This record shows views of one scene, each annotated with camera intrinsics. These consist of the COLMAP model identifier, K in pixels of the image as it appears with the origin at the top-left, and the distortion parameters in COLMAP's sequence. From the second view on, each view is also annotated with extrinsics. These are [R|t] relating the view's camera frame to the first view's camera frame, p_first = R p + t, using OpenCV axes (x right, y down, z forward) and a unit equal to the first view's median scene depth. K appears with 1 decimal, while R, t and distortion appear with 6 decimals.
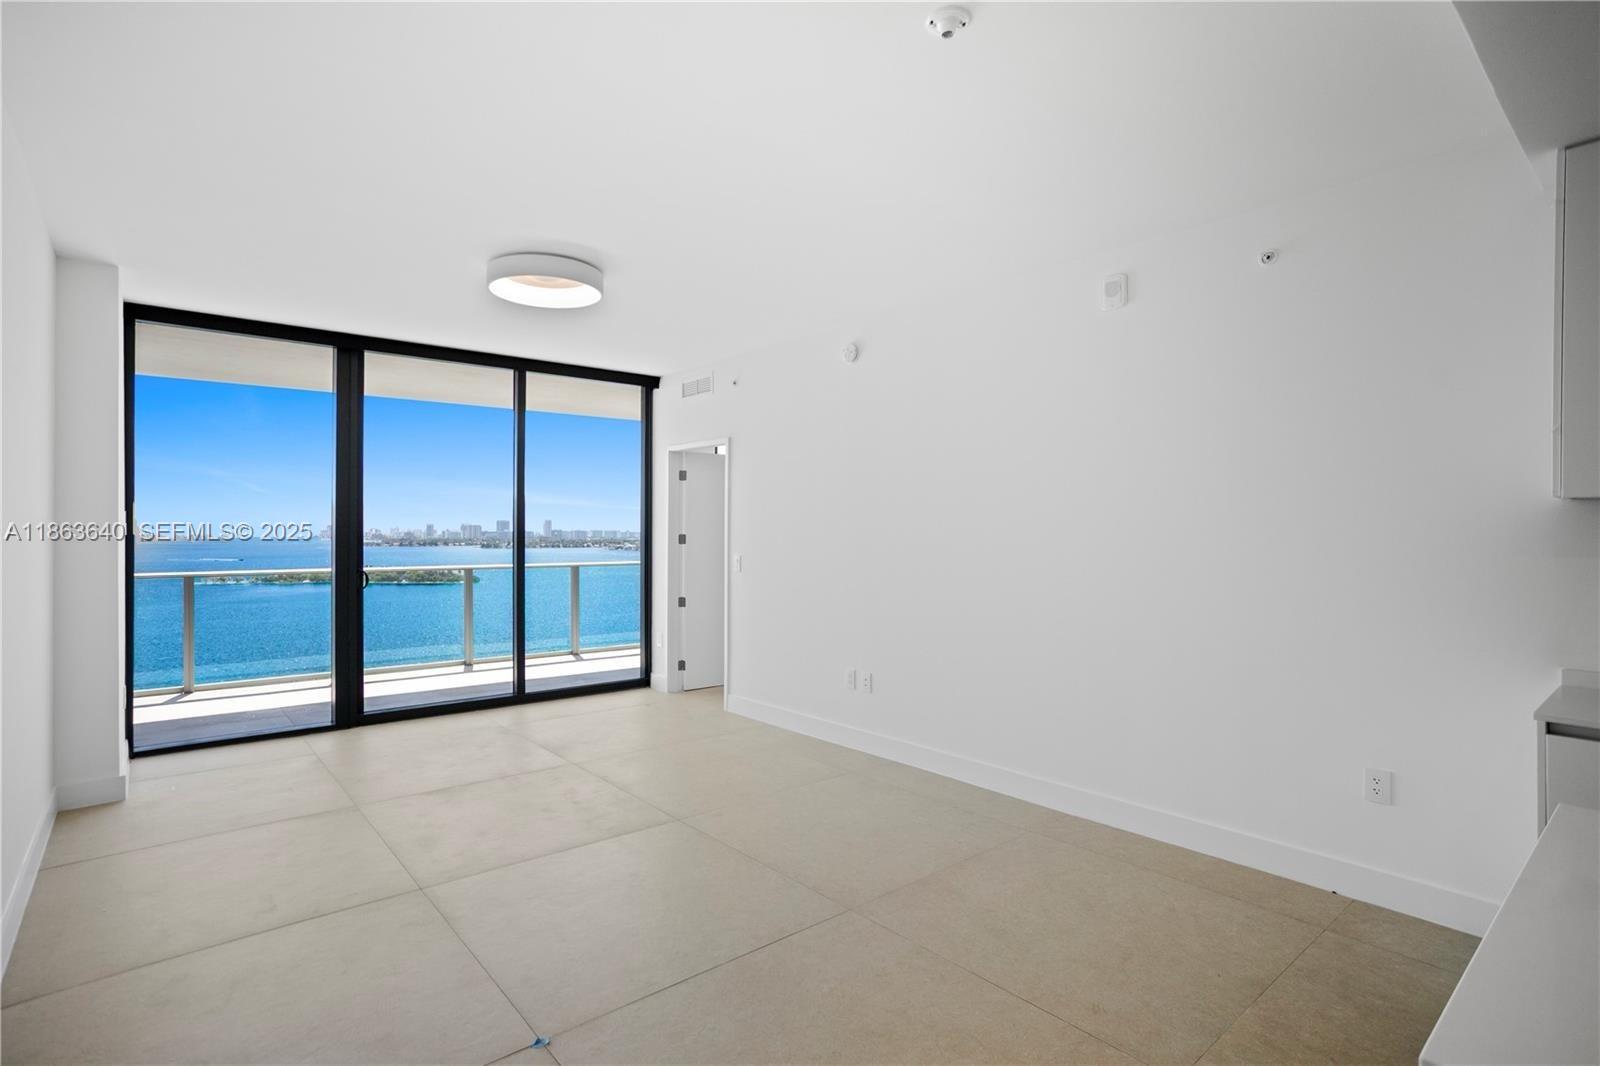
lens RADIAL K [[789.2, 0, 736.2], [0, 789.2, 525.3], [0, 0, 1]] dist [0.002826, 0.002885]
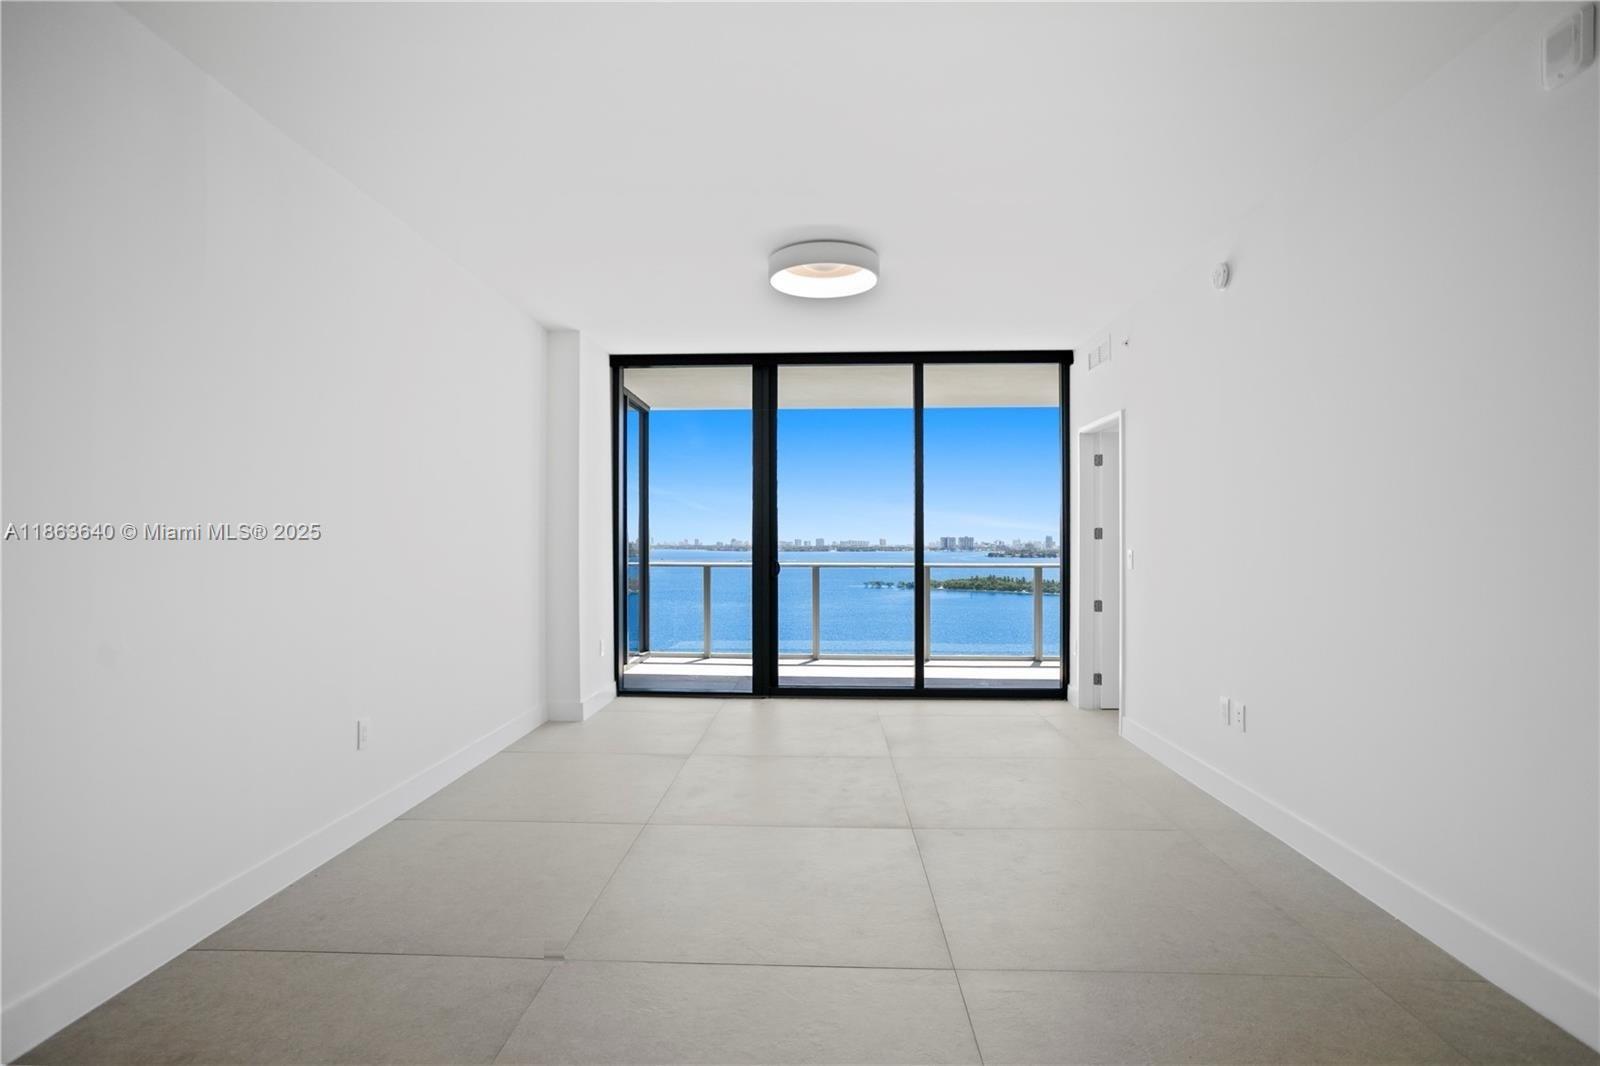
lens RADIAL K [[795.3, 0, 799.5], [0, 795.3, 532.6], [0, 0, 1]] dist [-0.018806, 0.000278]
pose [[0.762748, -0.009127, -0.646631, 0.267756], [0.004123, 0.999949, -0.009251, 0.025949], [0.646682, 0.004390, 0.762747, 0.139008]]
